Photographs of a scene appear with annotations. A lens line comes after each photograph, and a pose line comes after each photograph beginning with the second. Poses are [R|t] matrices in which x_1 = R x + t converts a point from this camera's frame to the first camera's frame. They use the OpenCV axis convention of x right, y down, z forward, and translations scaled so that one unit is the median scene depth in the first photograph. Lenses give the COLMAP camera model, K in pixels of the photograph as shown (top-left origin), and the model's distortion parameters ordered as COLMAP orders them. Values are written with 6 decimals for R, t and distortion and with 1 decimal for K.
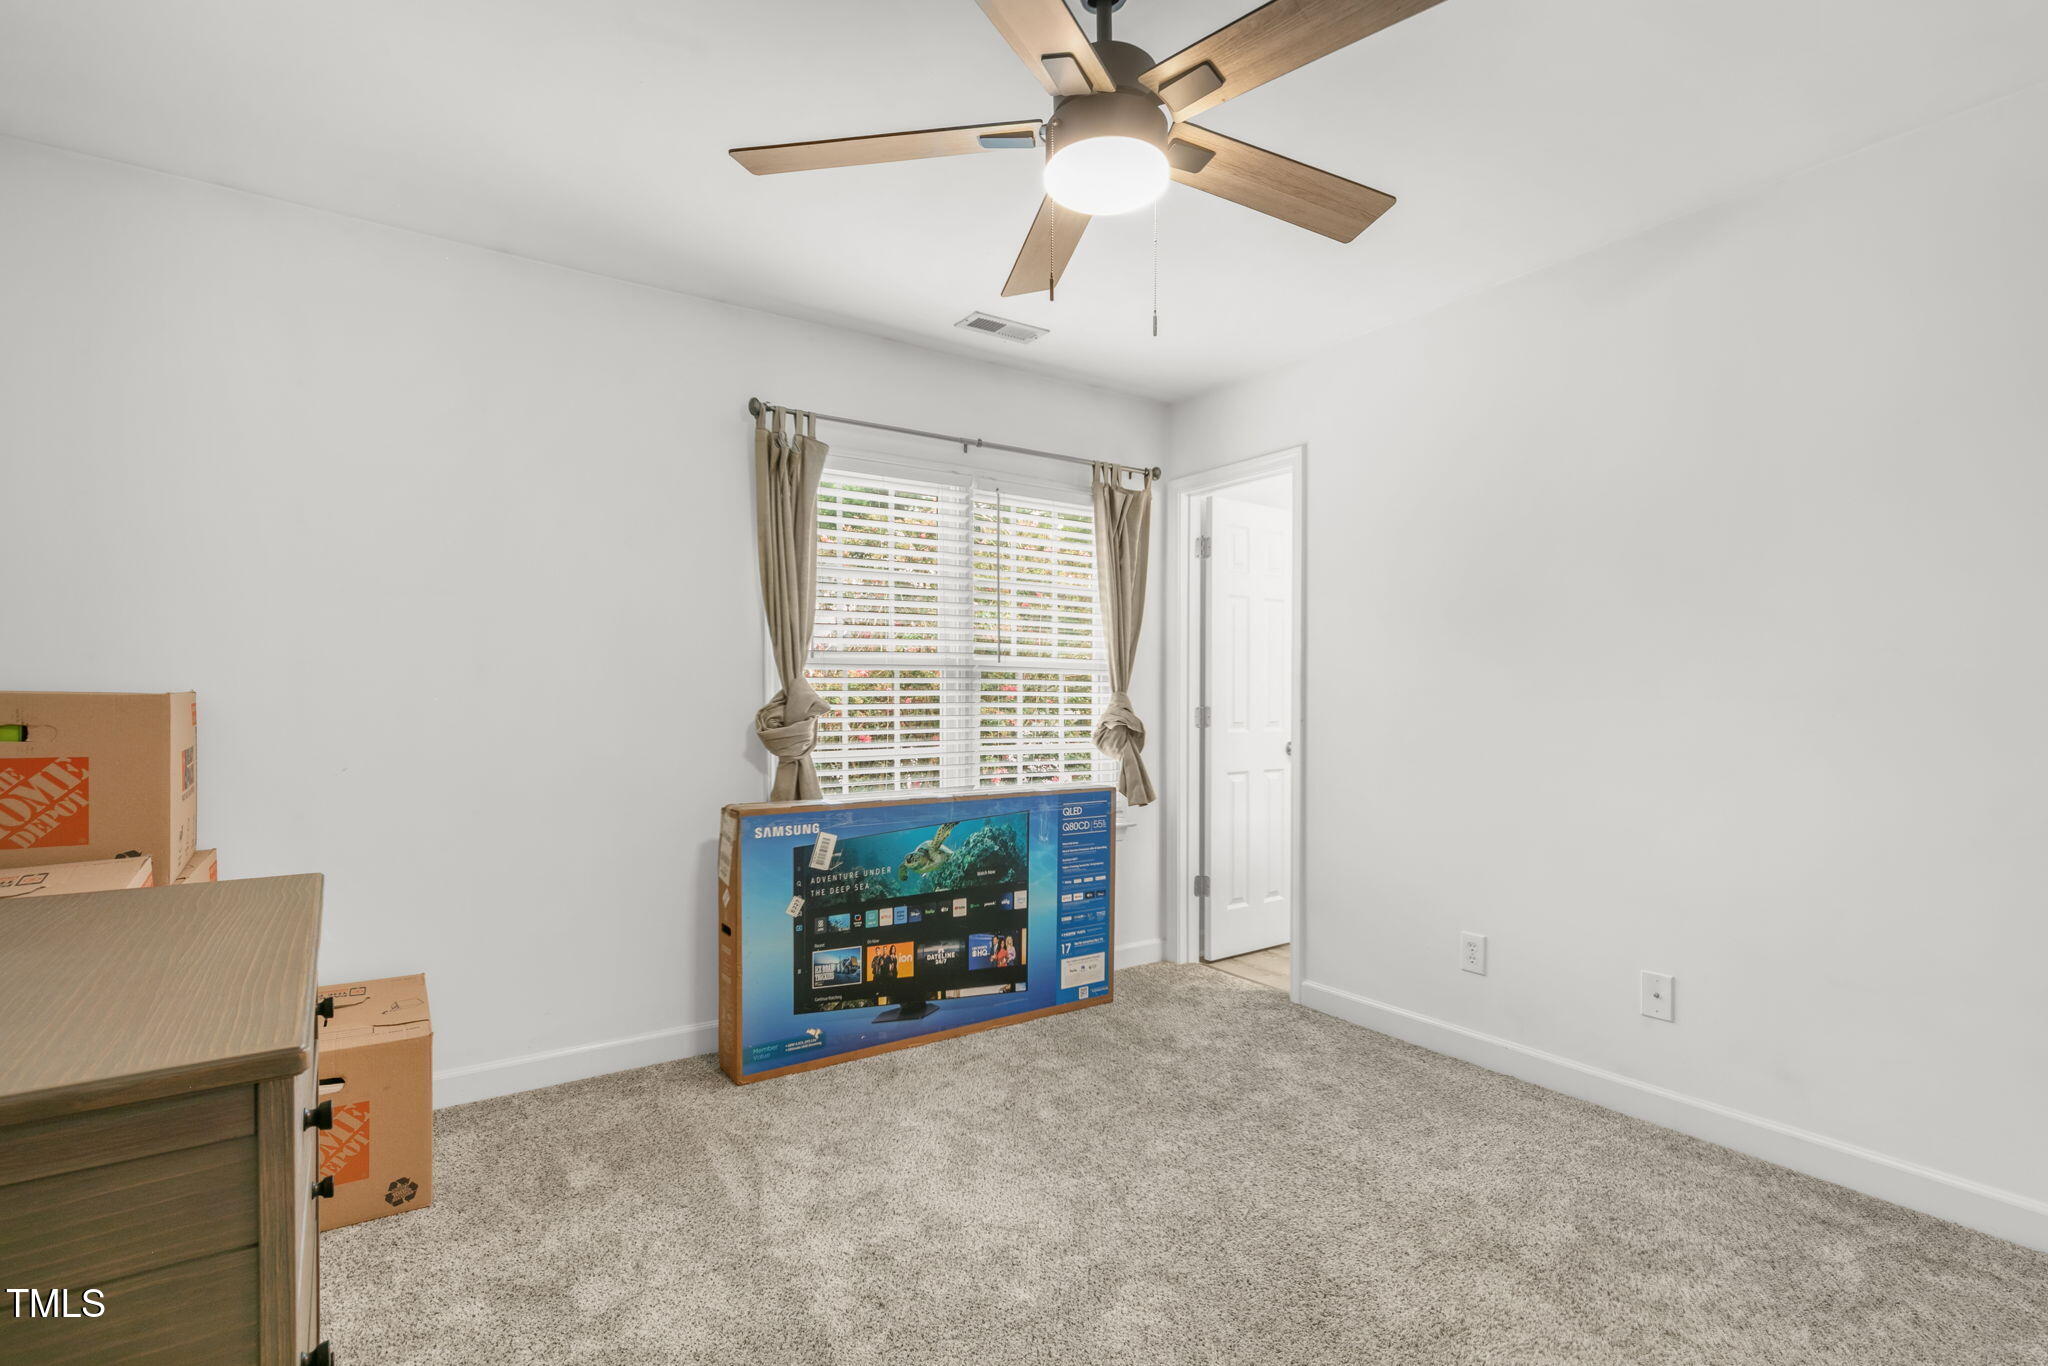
lens RADIAL K [[961.5, 0, 1021.2], [0, 961.5, 696.5], [0, 0, 1]] dist [-0.006330, 0.000783]
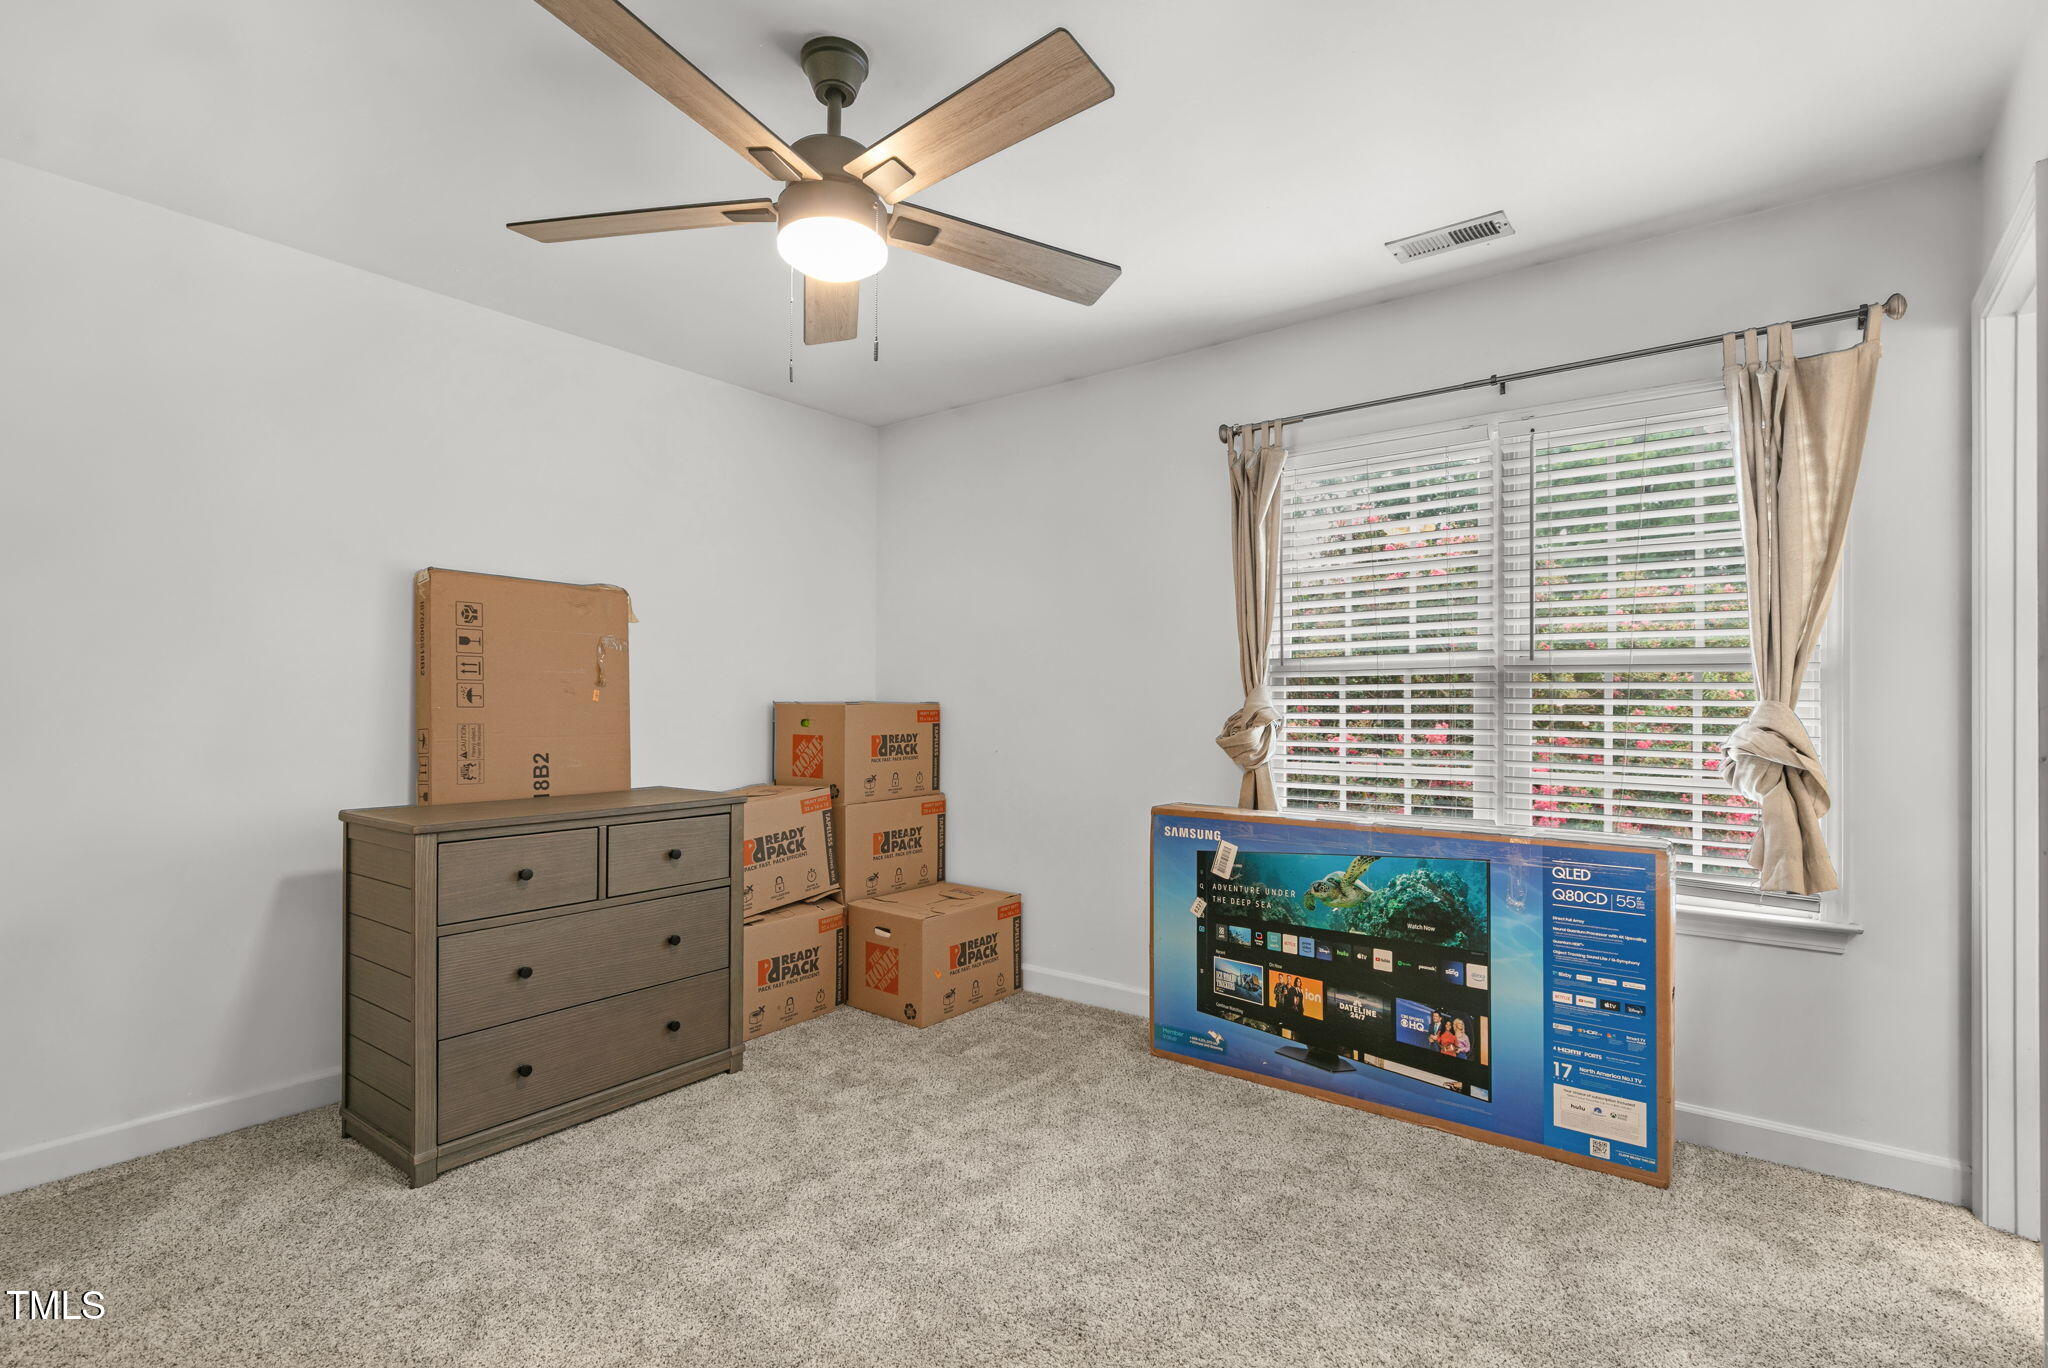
lens RADIAL K [[961.5, 0, 1022.7], [0, 961.5, 688.8], [0, 0, 1]] dist [-0.006330, 0.000783]
pose [[0.308767, -0.014823, -0.951022, 0.642585], [-0.000045, 0.999878, -0.015599, -0.002398], [0.951138, 0.004859, 0.308729, 0.451851]]
